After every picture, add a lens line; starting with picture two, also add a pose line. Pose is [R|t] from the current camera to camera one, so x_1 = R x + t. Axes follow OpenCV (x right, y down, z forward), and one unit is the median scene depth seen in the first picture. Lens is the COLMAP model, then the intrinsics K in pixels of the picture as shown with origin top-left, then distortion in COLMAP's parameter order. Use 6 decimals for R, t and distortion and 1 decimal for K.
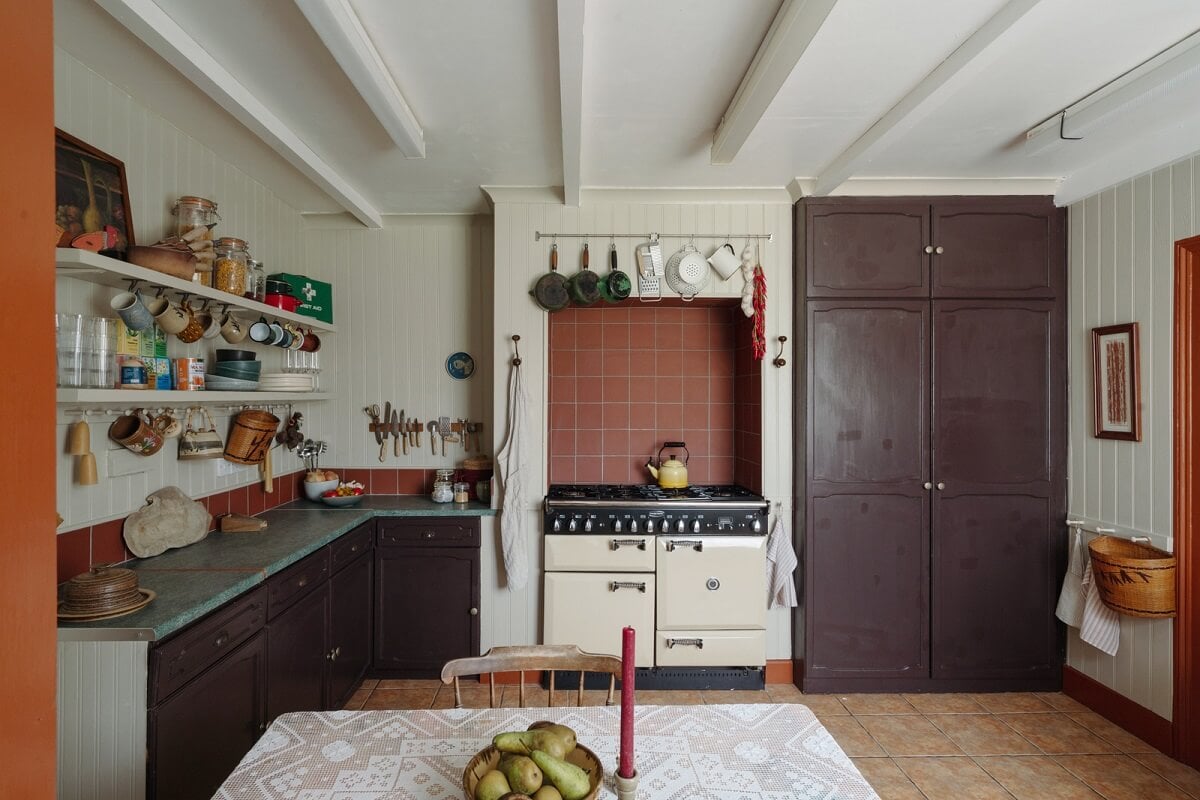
lens RADIAL K [[601.1, 0, 607.7], [0, 601.1, 404.9], [0, 0, 1]] dist [0.003617, -0.000953]
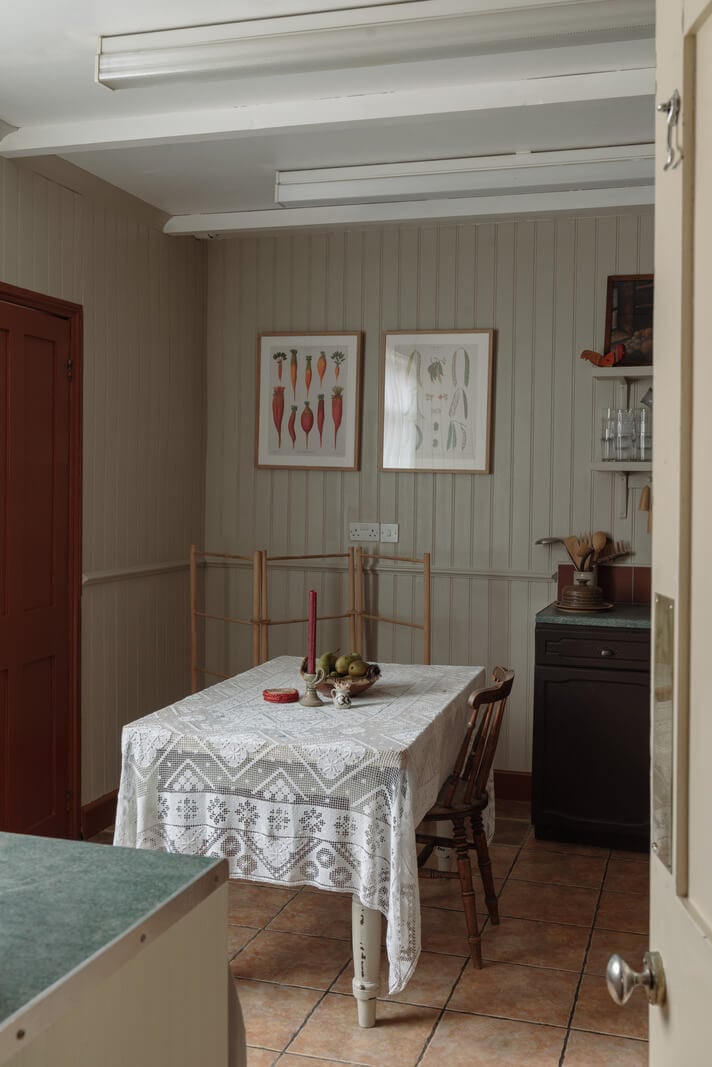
lens RADIAL K [[1102.2, 0, 357.7], [0, 1102.2, 528.0], [0, 0, 1]] dist [-0.009635, 0.000000]
pose [[-0.347299, 0.035066, -0.937099, 1.456802], [-0.021279, 0.998749, 0.045259, 0.020493], [0.937513, 0.035659, -0.346118, 1.081637]]
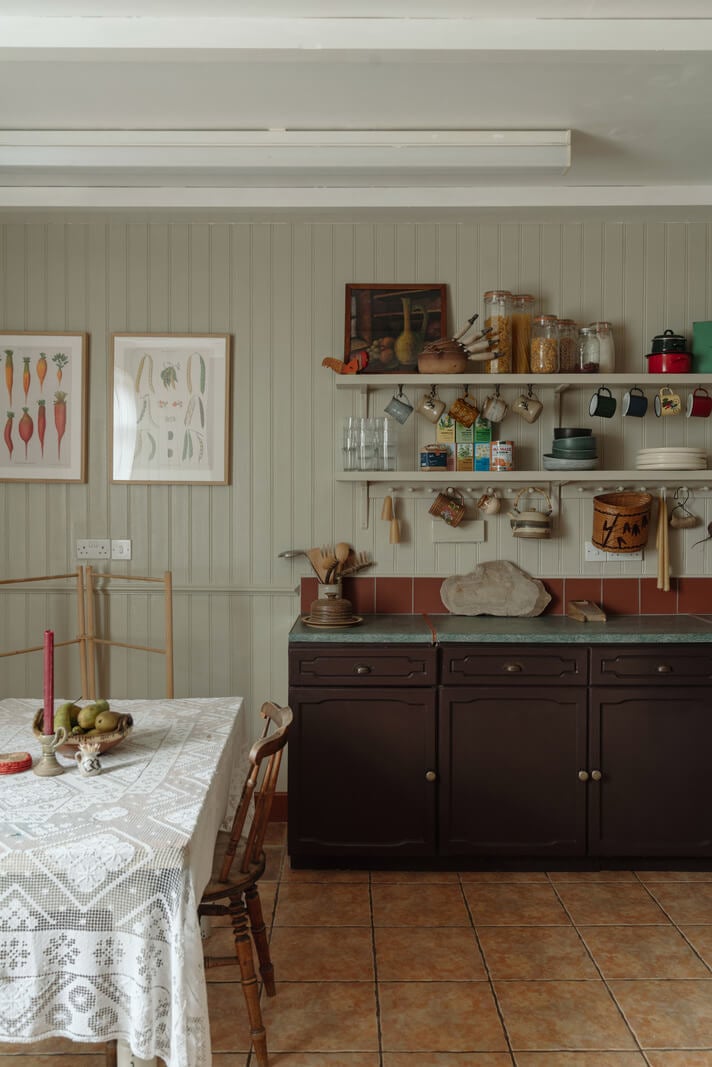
lens RADIAL K [[922.6, 0, 336.7], [0, 922.6, 525.0], [0, 0, 1]] dist [-0.016174, 0.022837]
pose [[-0.062256, 0.029375, -0.997628, 1.038450], [-0.010216, 0.999496, 0.030068, 0.027512], [0.998008, 0.012064, -0.061925, 0.875154]]
